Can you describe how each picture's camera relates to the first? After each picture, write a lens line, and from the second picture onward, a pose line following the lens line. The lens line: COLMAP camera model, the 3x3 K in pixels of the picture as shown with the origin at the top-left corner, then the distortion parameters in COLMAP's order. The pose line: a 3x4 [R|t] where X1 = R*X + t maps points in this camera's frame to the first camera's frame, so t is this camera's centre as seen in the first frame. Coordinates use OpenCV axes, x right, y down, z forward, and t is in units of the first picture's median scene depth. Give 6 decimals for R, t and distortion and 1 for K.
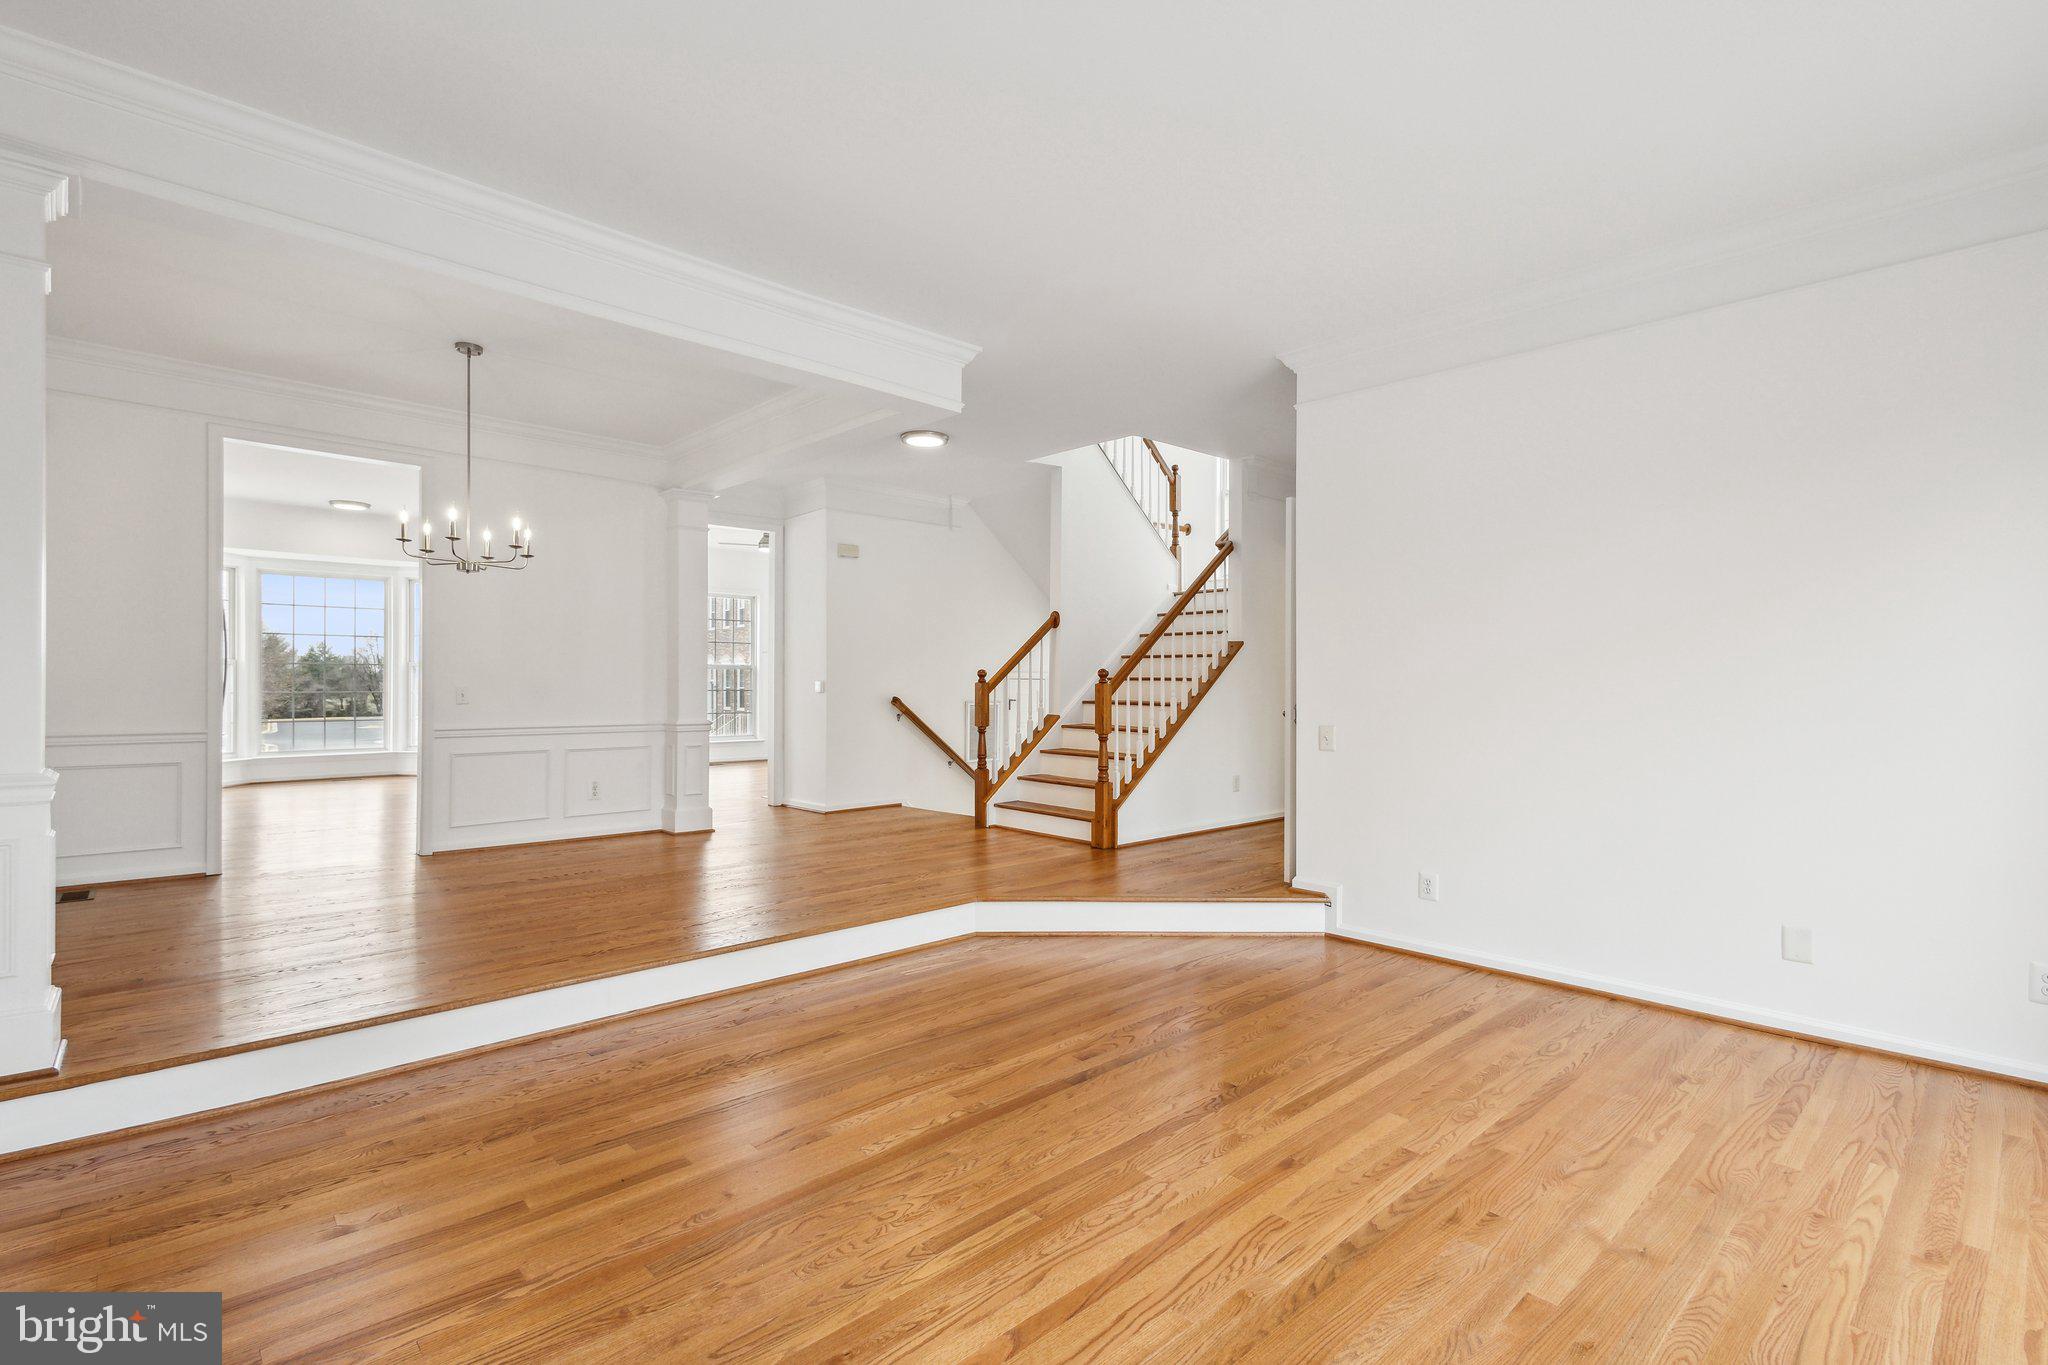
lens RADIAL K [[938.5, 0, 1025.0], [0, 938.5, 683.9], [0, 0, 1]] dist [0.017473, -0.004104]
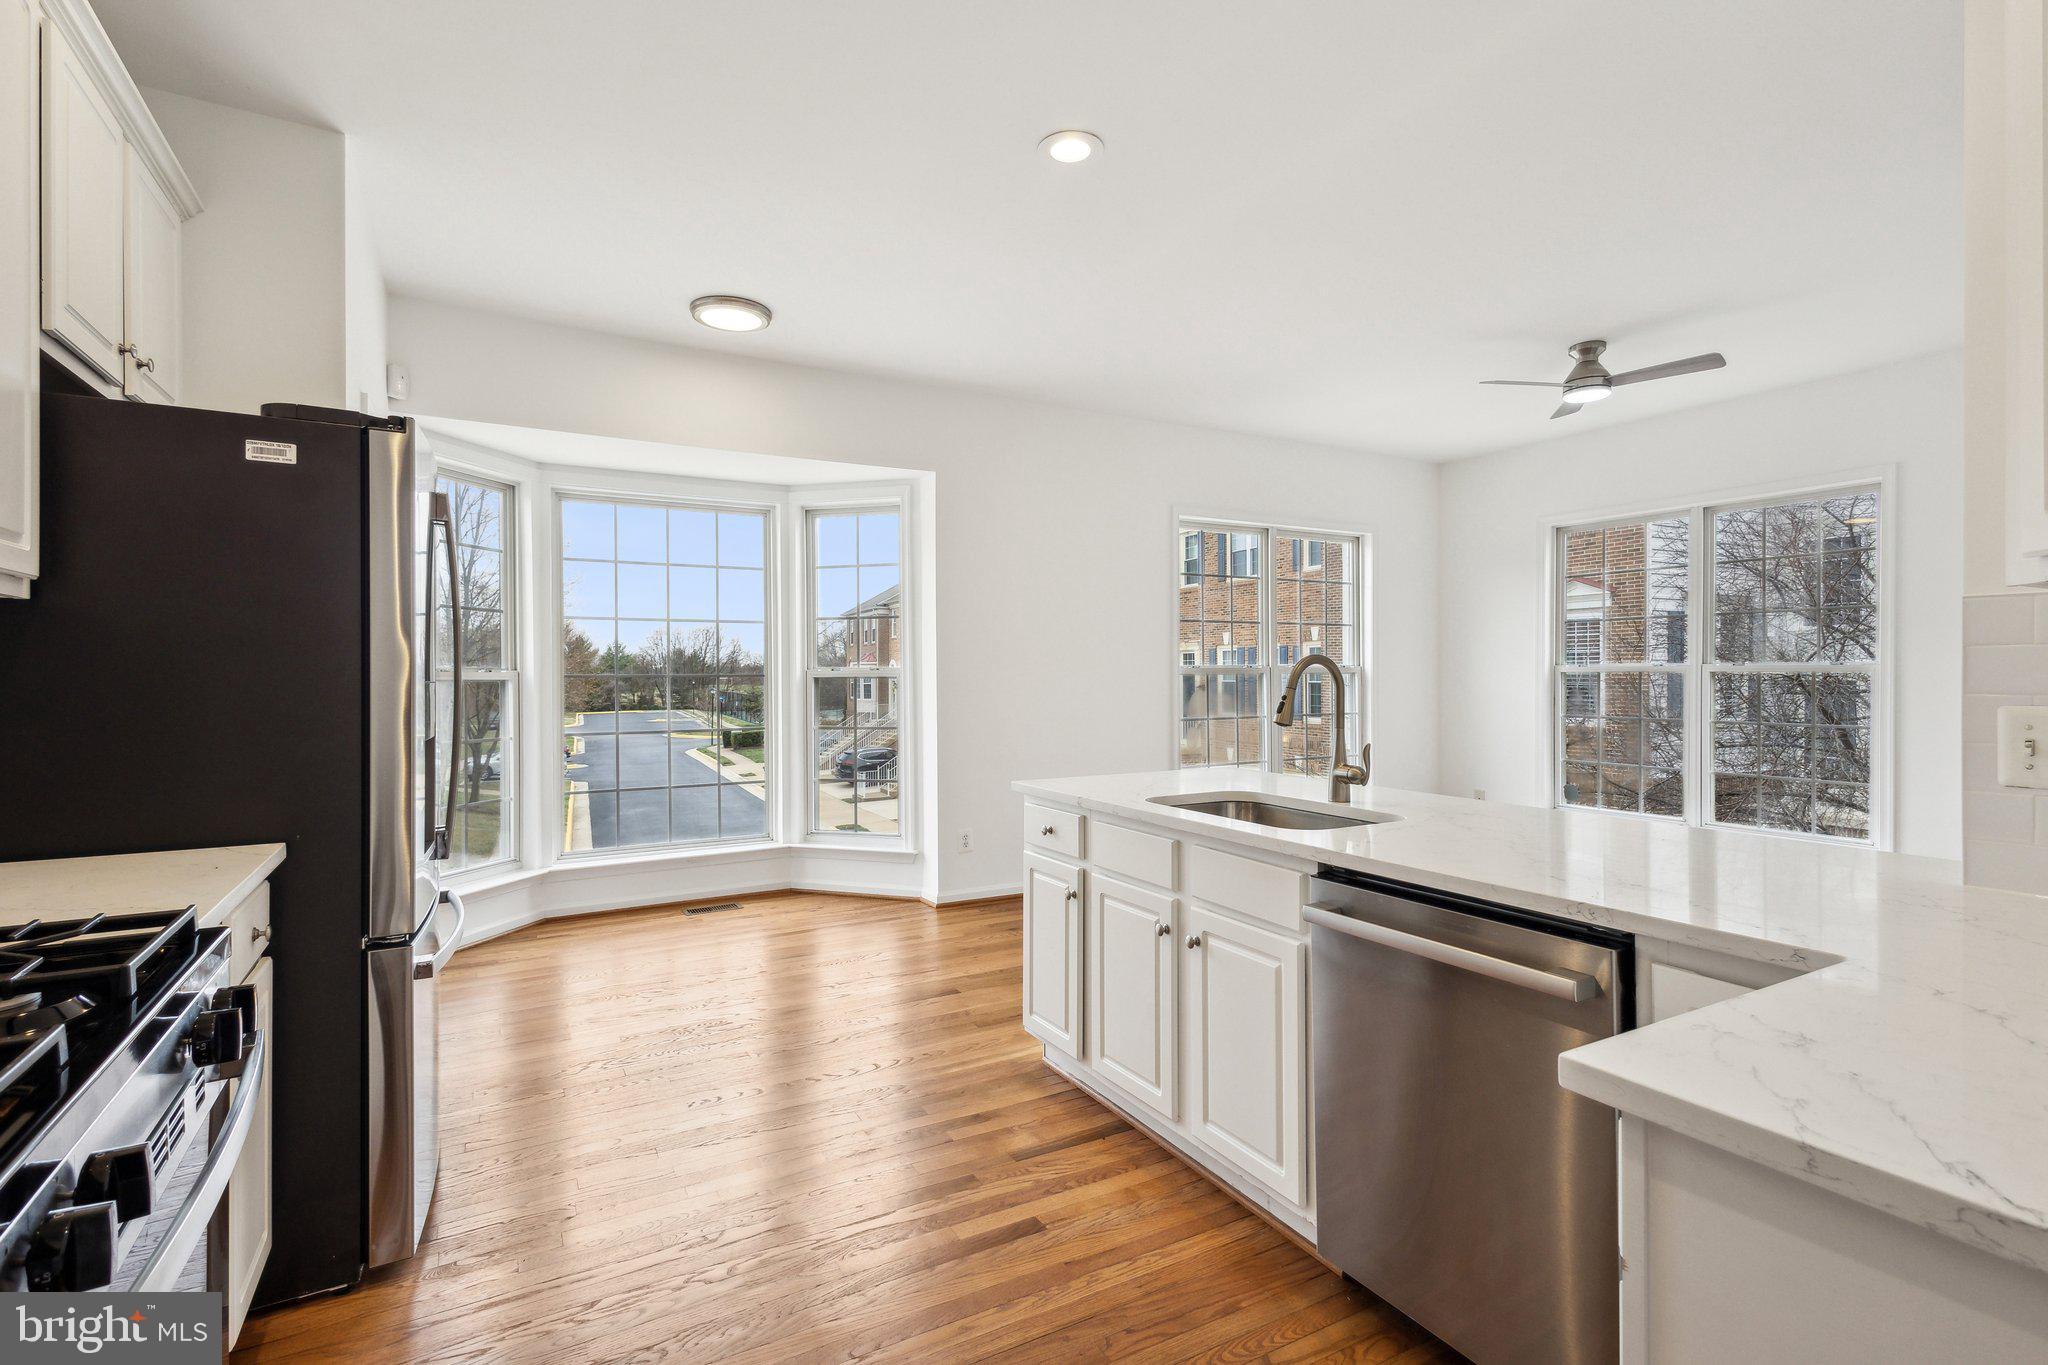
lens RADIAL K [[938.5, 0, 1020.6], [0, 938.5, 676.3], [0, 0, 1]] dist [0.017473, -0.004104]
pose [[0.973134, -0.004799, -0.230191, -0.106520], [0.005083, 0.999987, 0.000642, -0.004878], [0.230185, -0.001795, 0.973145, 0.133660]]
